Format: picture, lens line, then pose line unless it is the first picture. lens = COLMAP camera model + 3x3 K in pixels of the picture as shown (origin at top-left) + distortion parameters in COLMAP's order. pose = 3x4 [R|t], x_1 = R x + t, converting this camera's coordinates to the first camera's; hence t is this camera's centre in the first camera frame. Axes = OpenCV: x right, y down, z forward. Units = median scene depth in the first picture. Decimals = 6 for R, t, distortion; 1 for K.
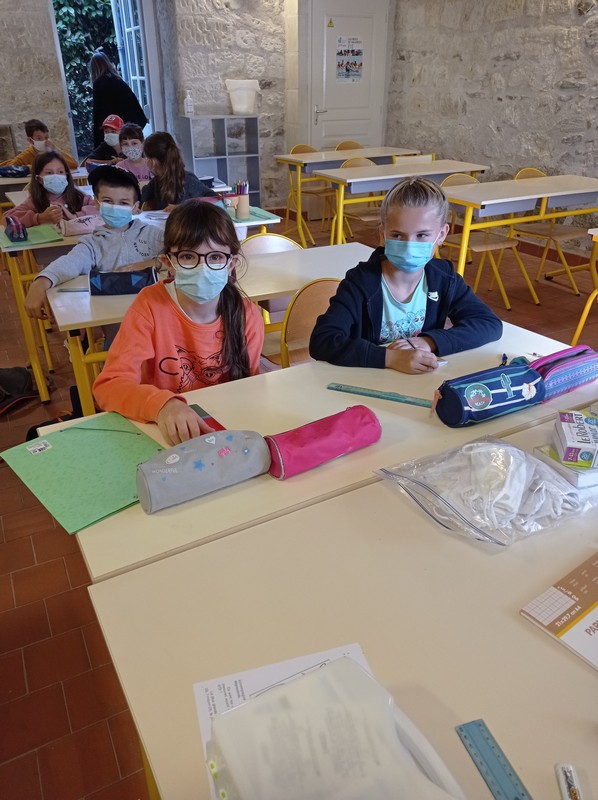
lens RADIAL K [[606.7, 0, 299.0], [0, 606.7, 400.0], [0, 0, 1]] dist [-0.102347, 0.135634]
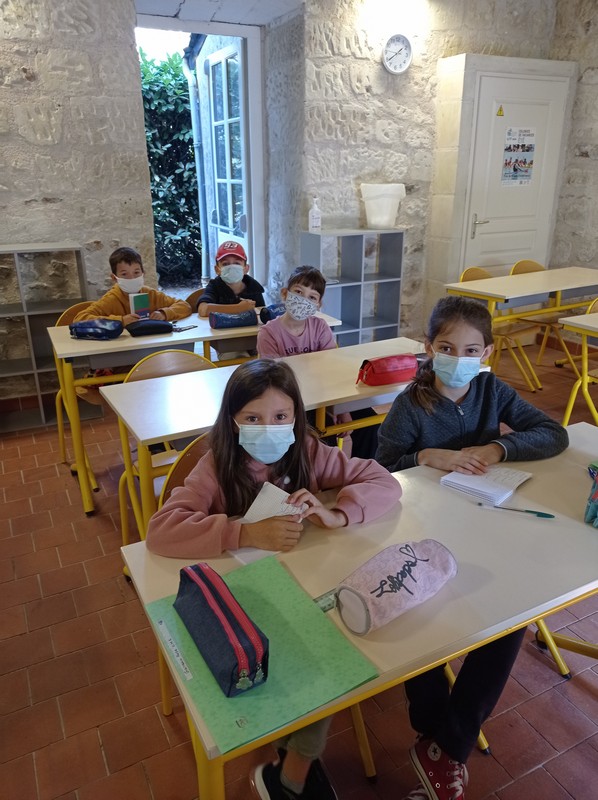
lens RADIAL K [[594.2, 0, 299.0], [0, 594.2, 400.0], [0, 0, 1]] dist [0.105723, -0.161228]
pose [[0.999980, -0.001192, -0.006173, -0.191468], [0.000318, 0.990184, -0.139769, -0.161177], [0.006279, 0.139765, 0.990165, 0.285998]]
